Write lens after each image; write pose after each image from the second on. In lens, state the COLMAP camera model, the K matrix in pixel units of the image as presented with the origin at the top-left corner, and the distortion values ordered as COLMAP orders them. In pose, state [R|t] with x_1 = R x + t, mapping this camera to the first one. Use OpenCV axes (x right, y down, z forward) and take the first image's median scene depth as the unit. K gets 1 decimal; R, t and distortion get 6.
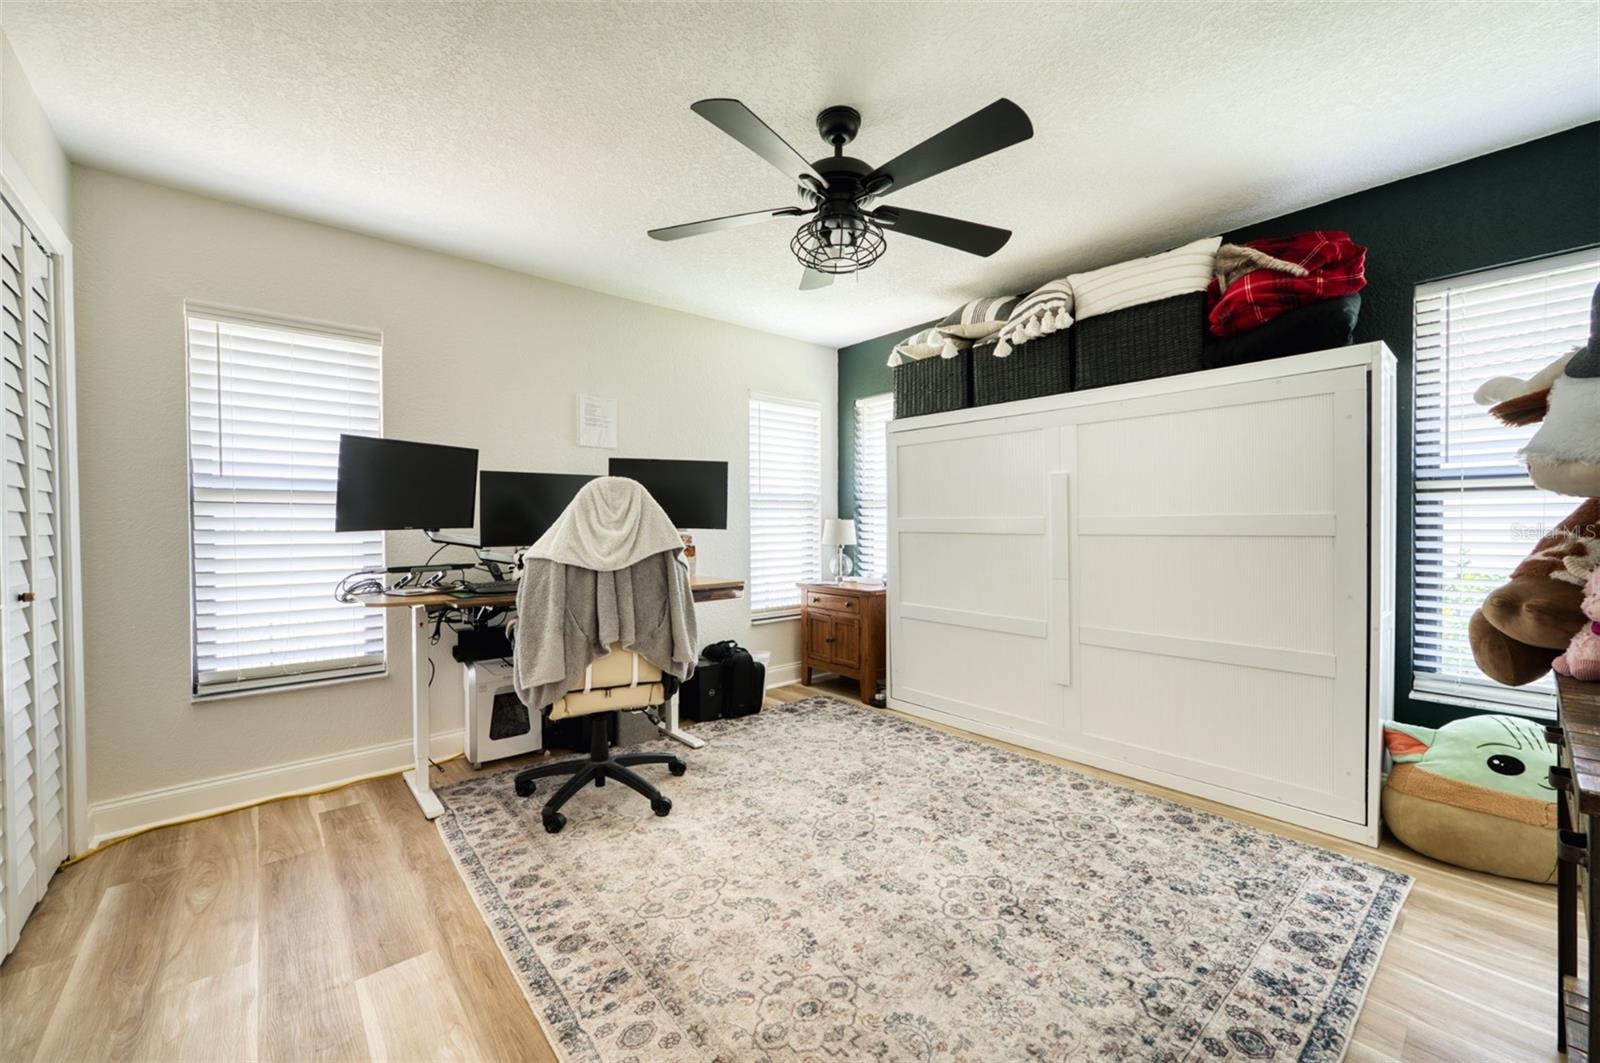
lens RADIAL K [[636.0, 0, 794.7], [0, 636.0, 529.0], [0, 0, 1]] dist [-0.009101, 0.003490]
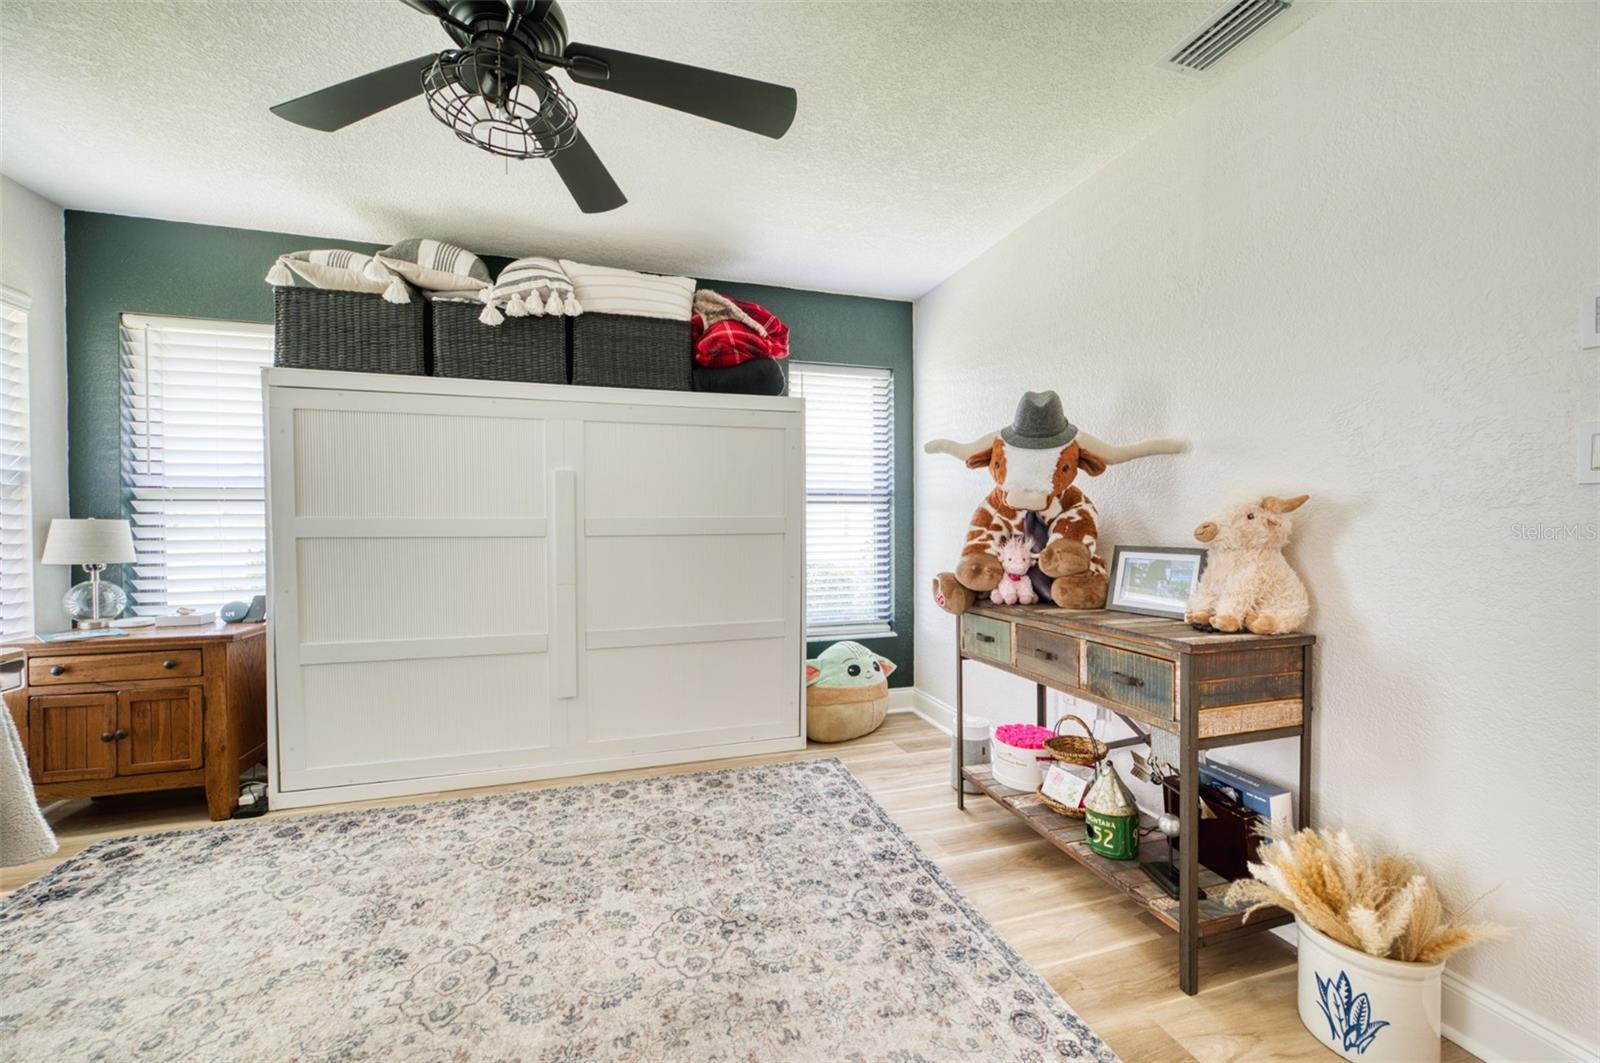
lens RADIAL K [[636.0, 0, 801.6], [0, 636.0, 528.5], [0, 0, 1]] dist [-0.009101, 0.003490]
pose [[0.389399, -0.006580, 0.921045, -0.342466], [0.012001, 0.999926, 0.002070, -0.000460], [-0.920991, 0.010247, 0.389450, 0.364828]]
